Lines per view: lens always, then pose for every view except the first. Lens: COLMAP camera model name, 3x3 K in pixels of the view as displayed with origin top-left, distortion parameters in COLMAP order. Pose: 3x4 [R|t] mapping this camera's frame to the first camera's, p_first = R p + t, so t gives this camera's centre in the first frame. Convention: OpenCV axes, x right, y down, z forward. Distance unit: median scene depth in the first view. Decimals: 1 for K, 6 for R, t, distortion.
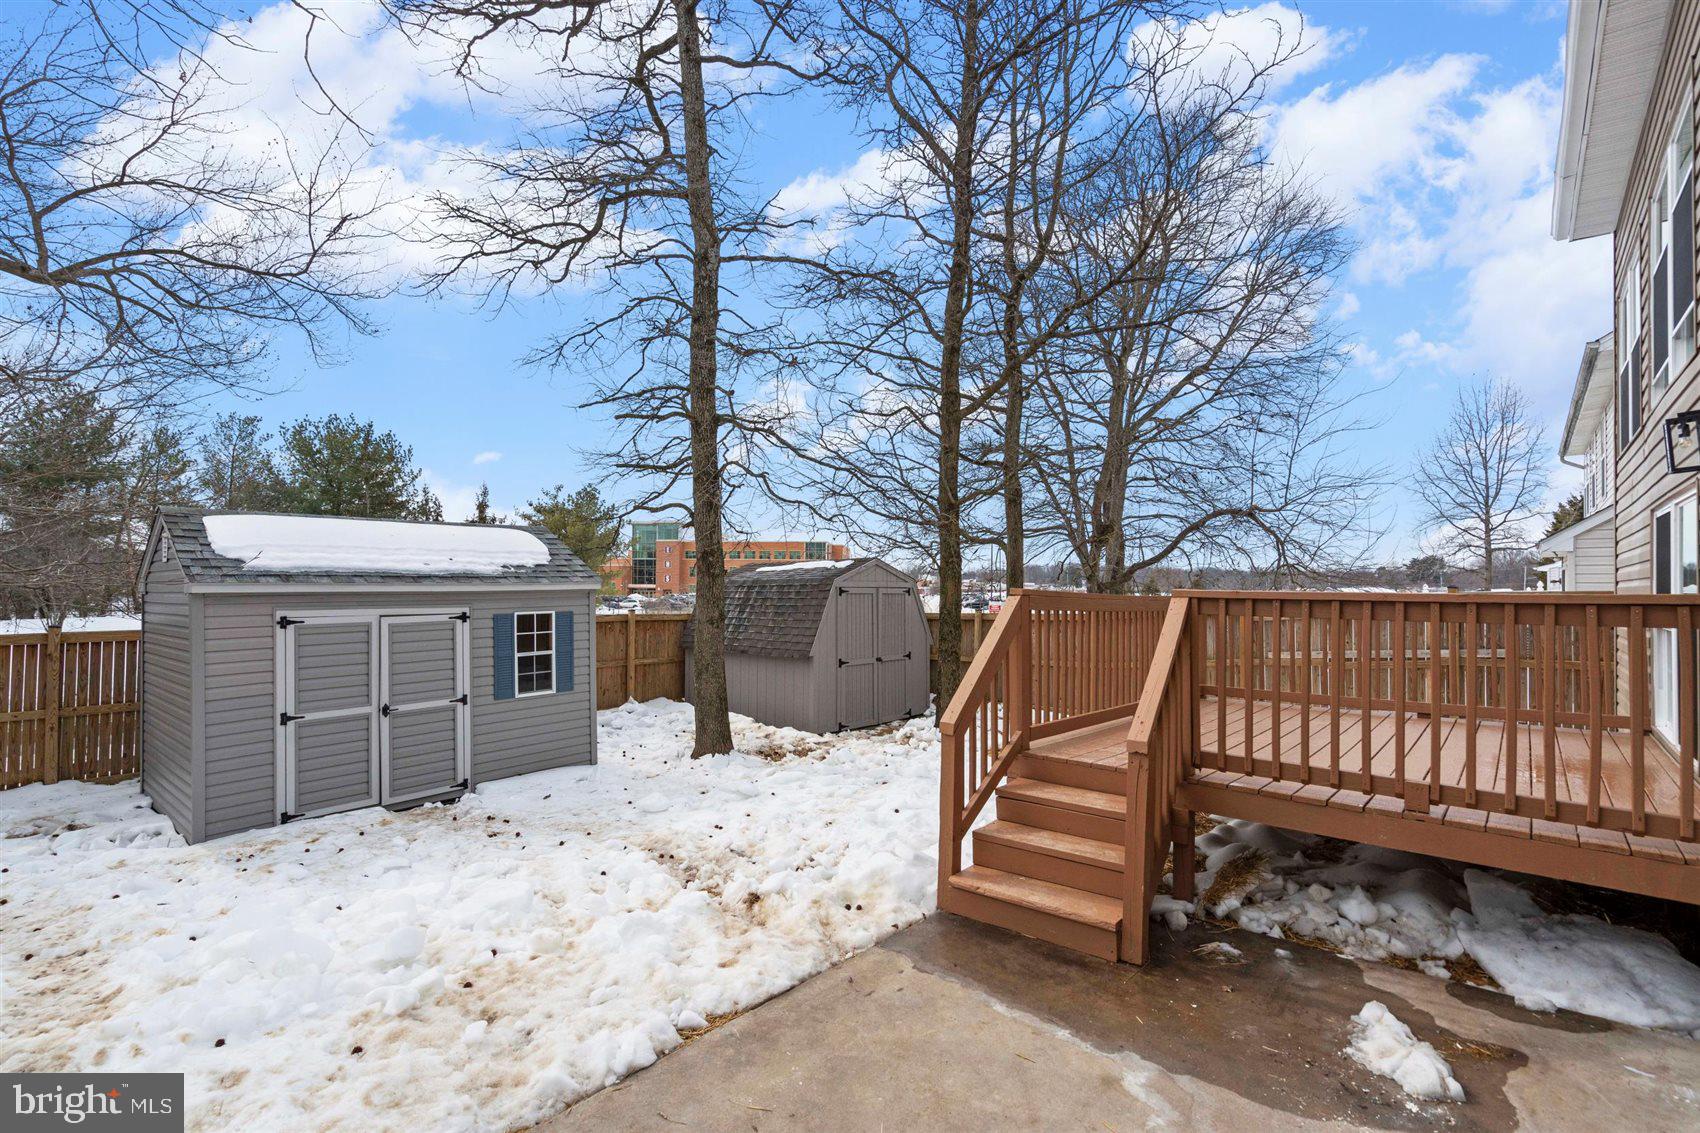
lens RADIAL K [[791.2, 0, 852.3], [0, 791.2, 571.8], [0, 0, 1]] dist [-0.003300, 0.001436]
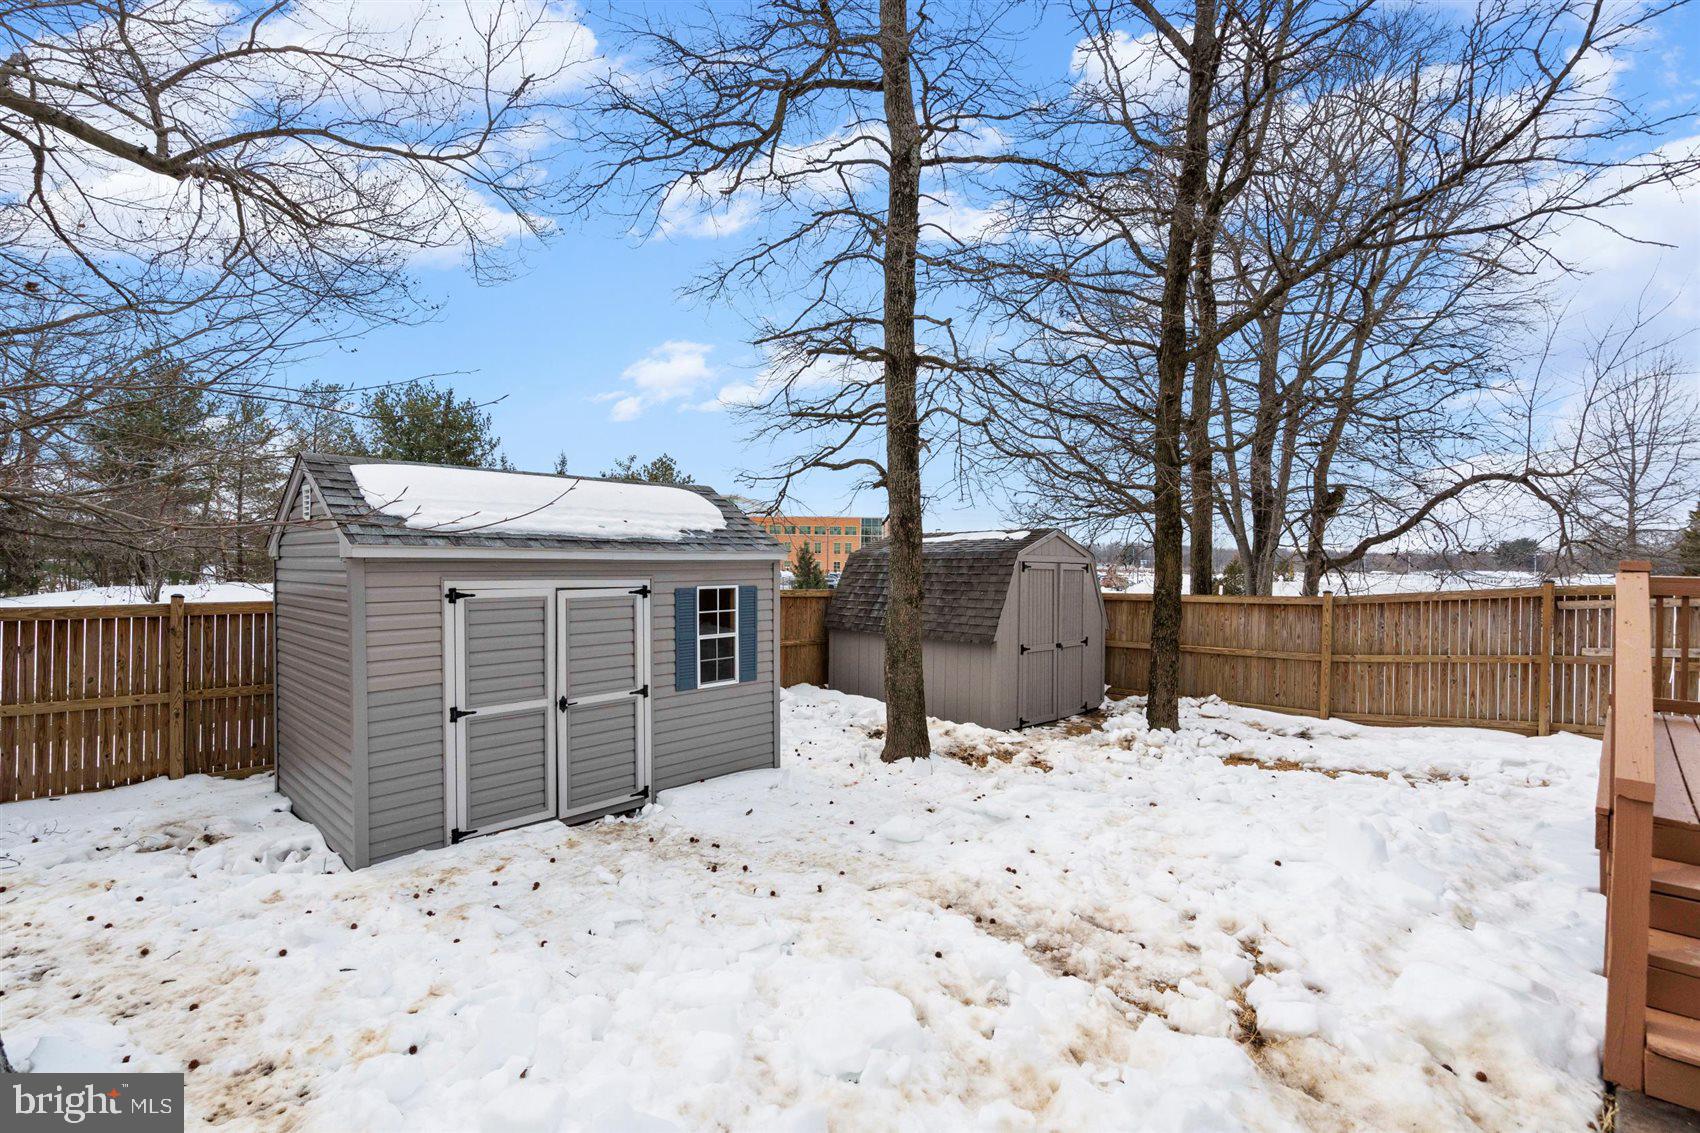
lens RADIAL K [[791.2, 0, 842.0], [0, 791.2, 575.5], [0, 0, 1]] dist [-0.003300, 0.001436]
pose [[0.997827, 0.012391, -0.064707, -0.221960], [-0.010219, 0.999377, 0.033791, 0.010171], [0.065086, -0.033057, 0.997332, 0.182097]]
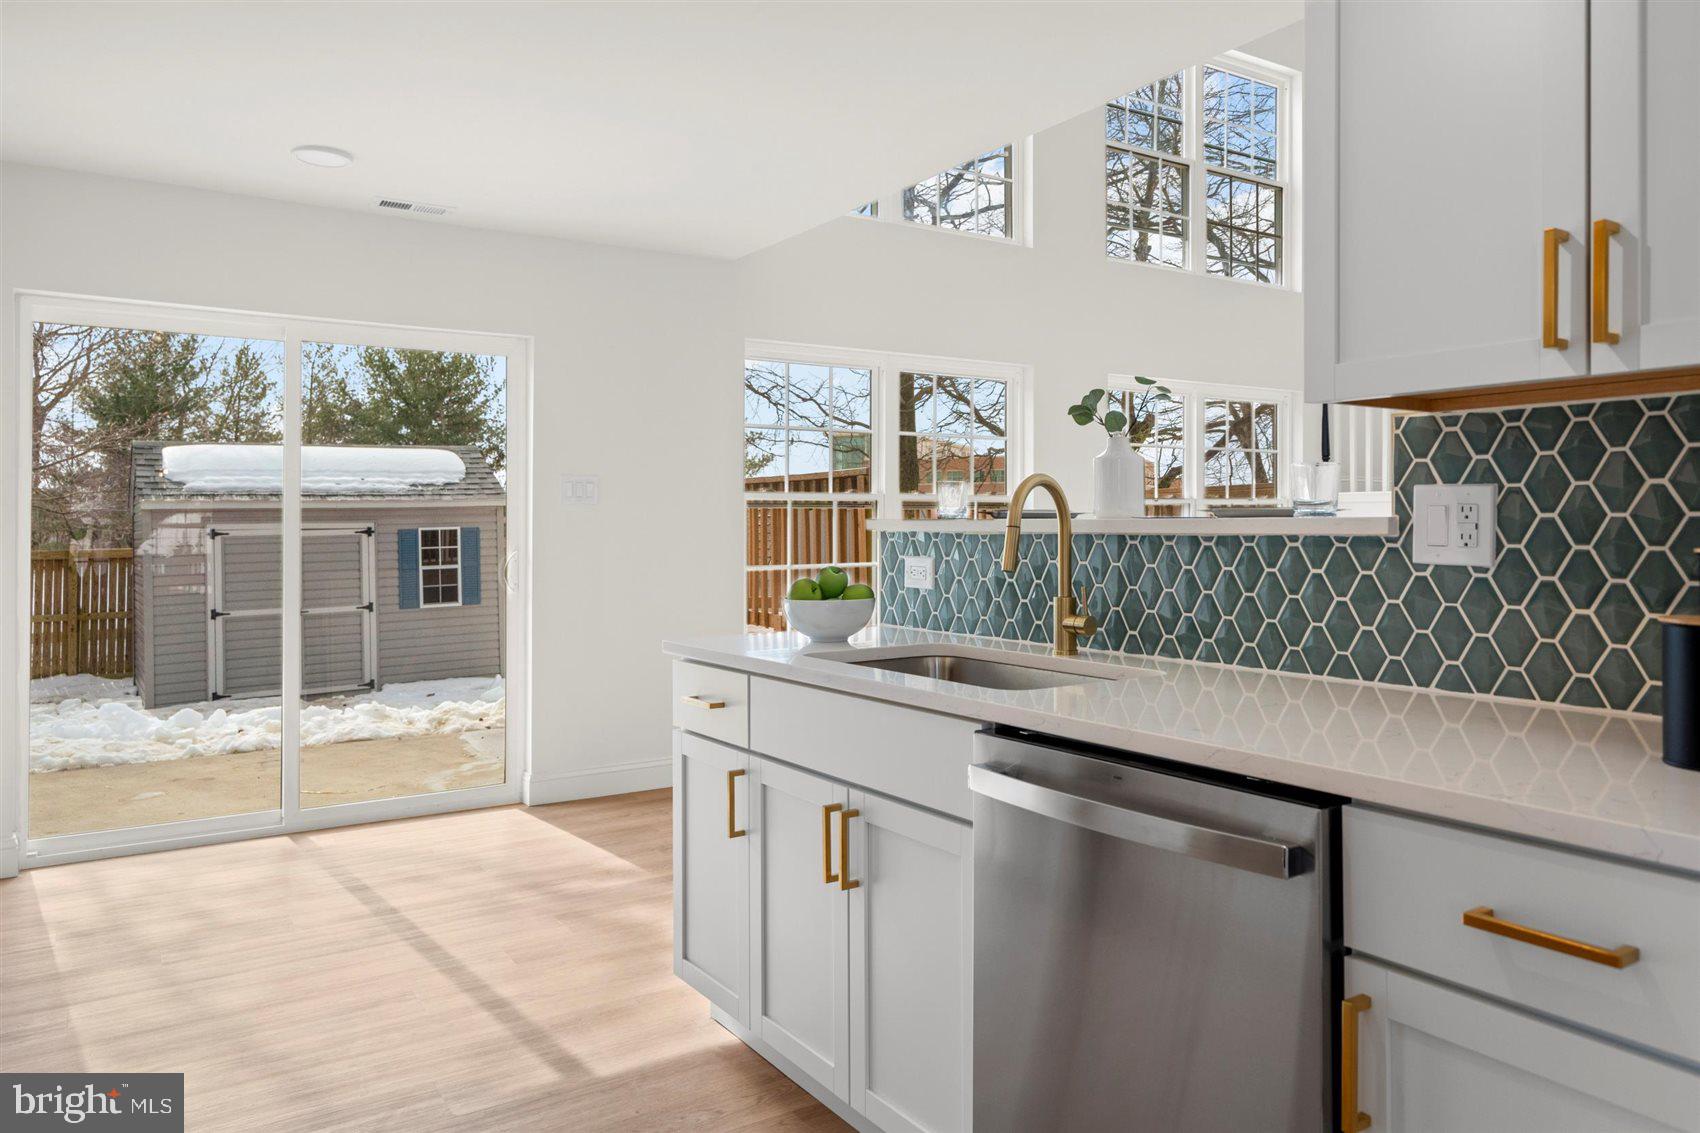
lens RADIAL K [[1216.1, 0, 881.2], [0, 1216.1, 493.8], [0, 0, 1]] dist [0.000594, -0.002744]
pose [[0.963532, -0.023210, -0.266585, 0.612881], [0.020979, 0.999717, -0.011213, 0.036837], [0.266770, 0.005212, 0.963746, -0.414108]]
